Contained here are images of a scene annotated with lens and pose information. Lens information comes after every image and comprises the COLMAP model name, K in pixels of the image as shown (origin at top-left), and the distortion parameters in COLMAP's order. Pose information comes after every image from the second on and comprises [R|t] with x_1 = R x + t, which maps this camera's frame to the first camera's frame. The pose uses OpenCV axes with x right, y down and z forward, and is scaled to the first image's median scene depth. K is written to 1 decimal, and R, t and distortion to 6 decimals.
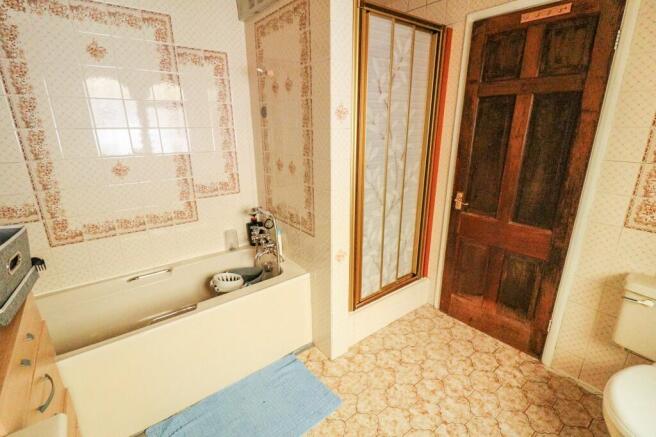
lens RADIAL K [[302.9, 0, 326.2], [0, 302.9, 216.0], [0, 0, 1]] dist [0.001483, 0.000035]
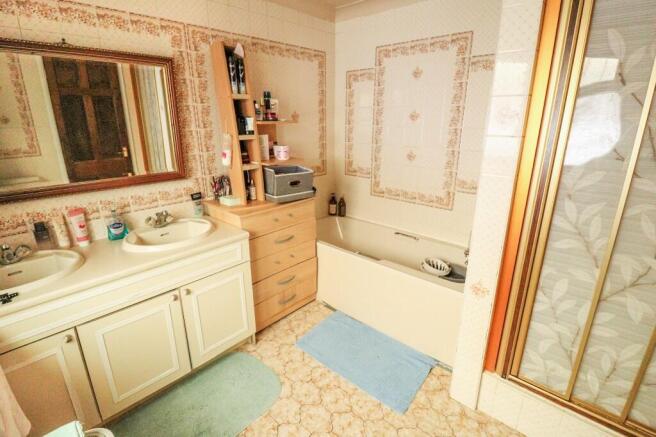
lens RADIAL K [[306.0, 0, 330.0], [0, 306.0, 213.3], [0, 0, 1]] dist [0.002210, -0.014670]
pose [[0.191323, 0.295763, -0.935906, 0.632574], [-0.287859, 0.928499, 0.234577, -0.127050], [0.938367, 0.224528, 0.262782, 0.324404]]
